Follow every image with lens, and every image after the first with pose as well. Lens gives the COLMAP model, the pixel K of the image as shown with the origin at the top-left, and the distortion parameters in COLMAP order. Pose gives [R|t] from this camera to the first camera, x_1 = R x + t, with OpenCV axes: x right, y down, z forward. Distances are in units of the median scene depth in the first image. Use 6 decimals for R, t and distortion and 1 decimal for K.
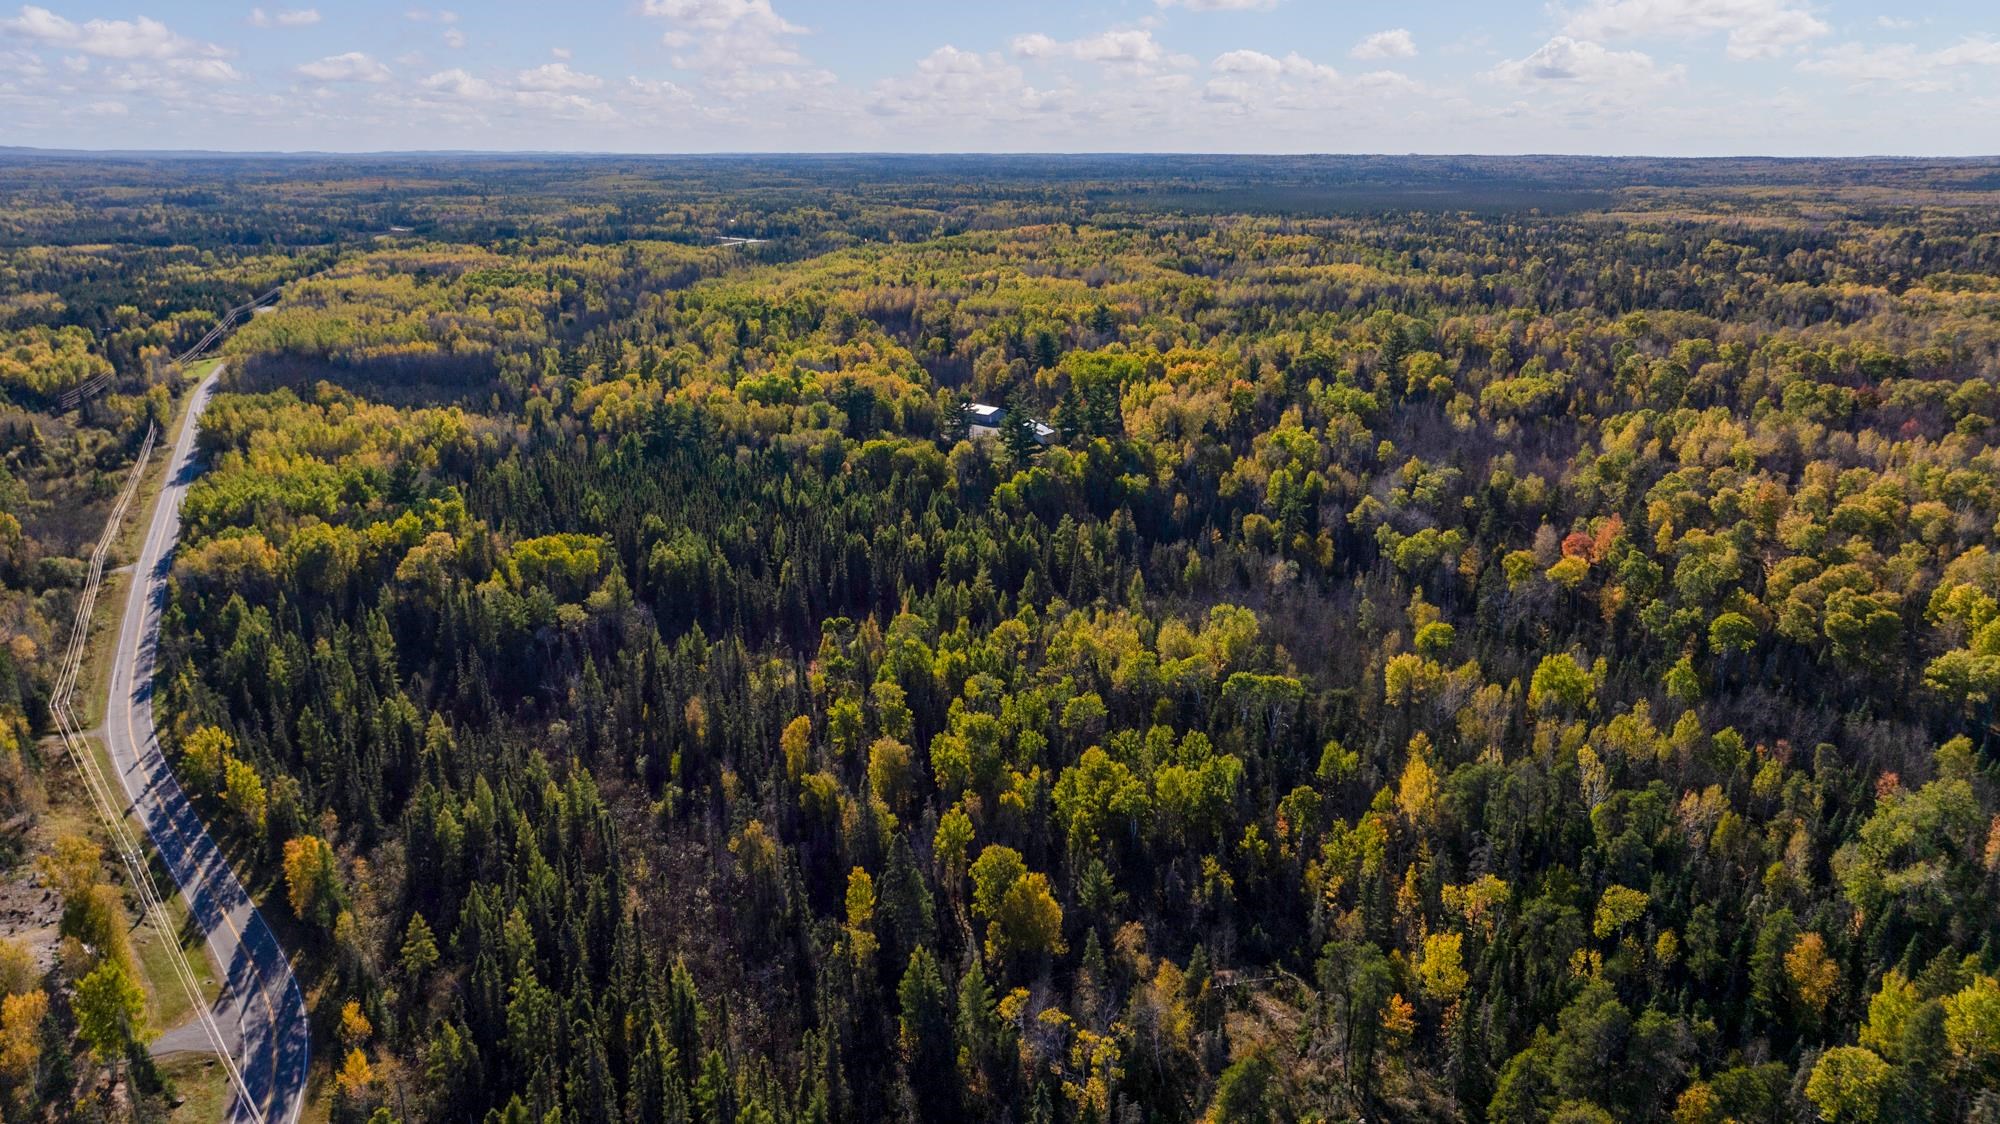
lens RADIAL K [[1413.7, 0, 1000.0], [0, 1413.7, 562.0], [0, 0, 1]] dist [-0.012734, 0.004466]
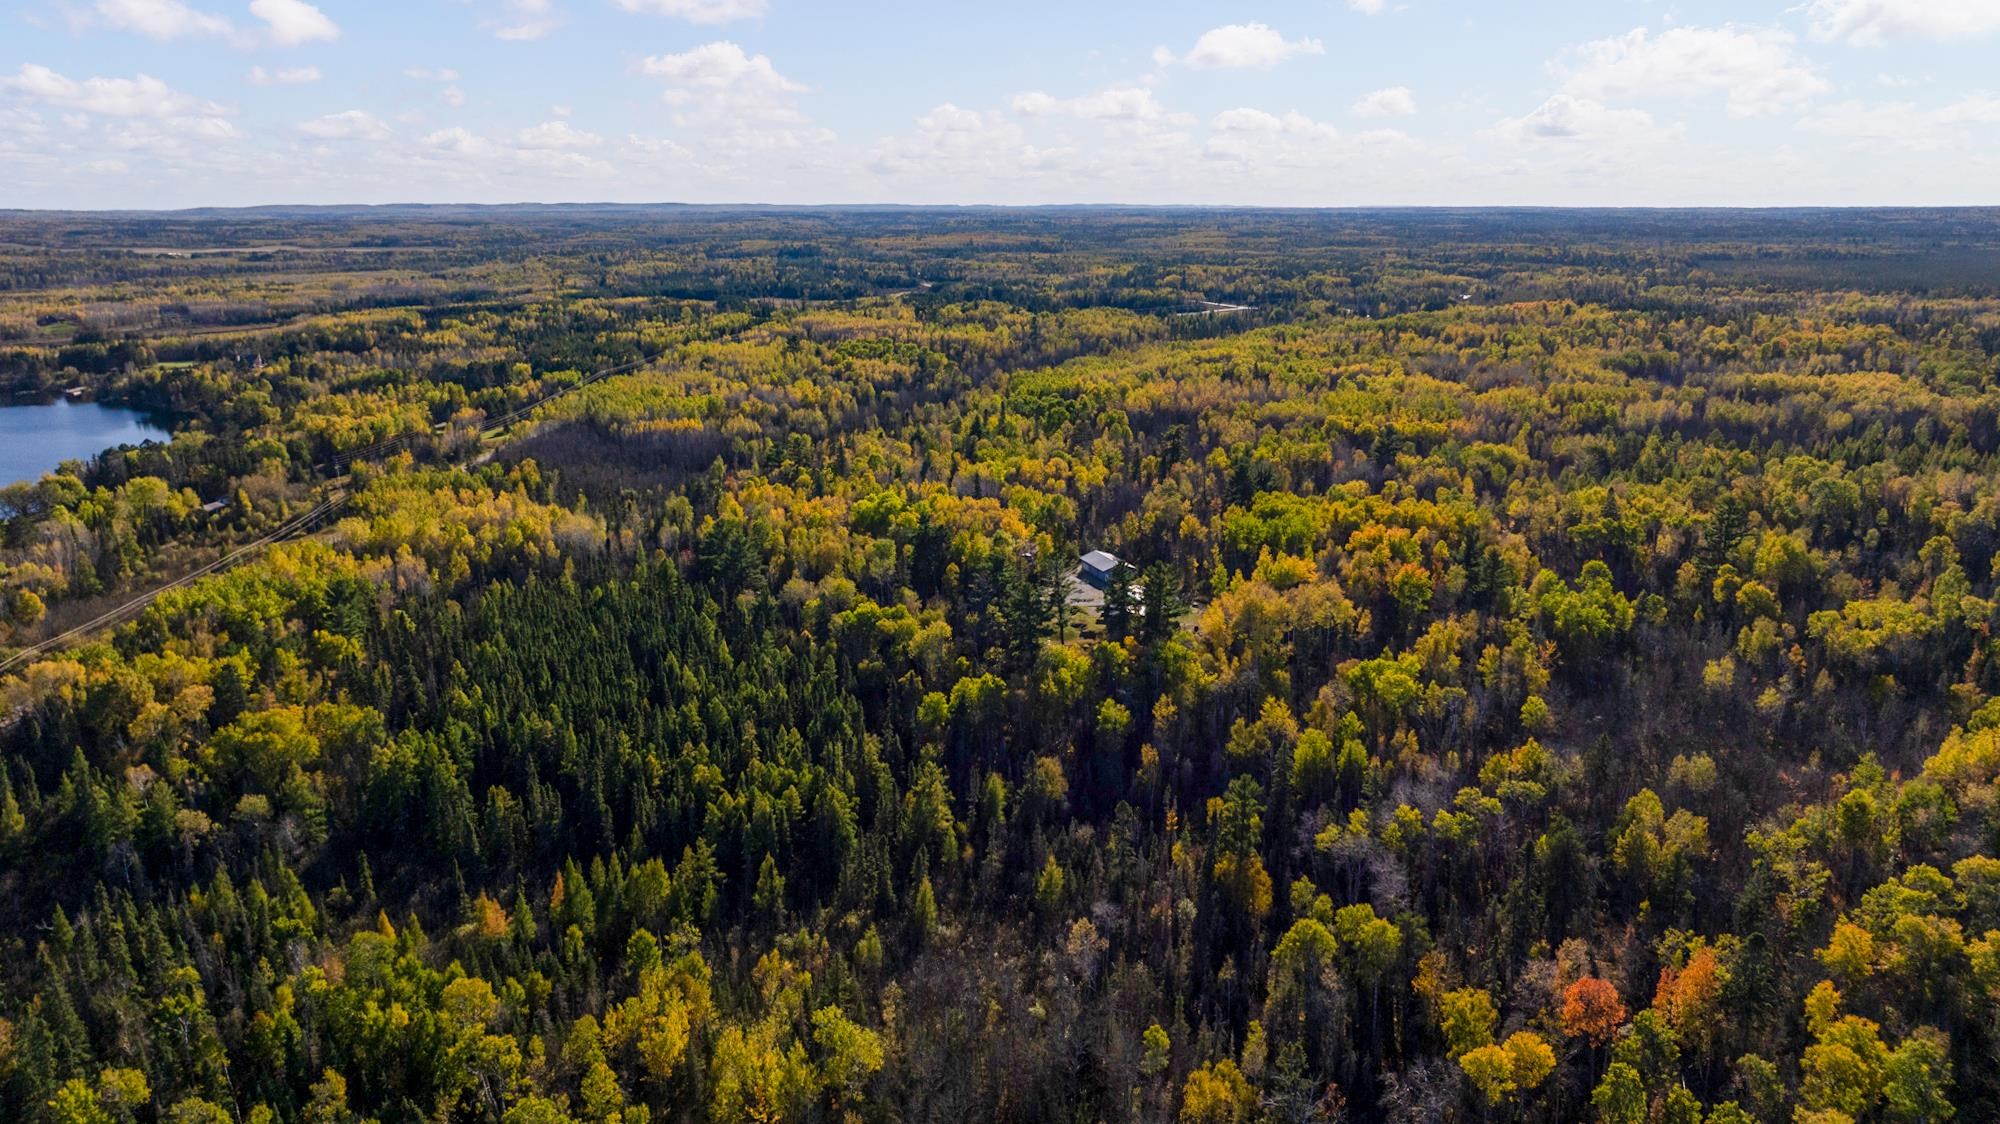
lens RADIAL K [[1431.0, 0, 1000.0], [0, 1431.0, 562.0], [0, 0, 1]] dist [-0.009003, -0.003812]
pose [[0.908178, 0.096697, -0.407262, 0.149081], [-0.112353, 0.993560, -0.014641, -0.052494], [0.403223, 0.059053, 0.913194, 0.149250]]
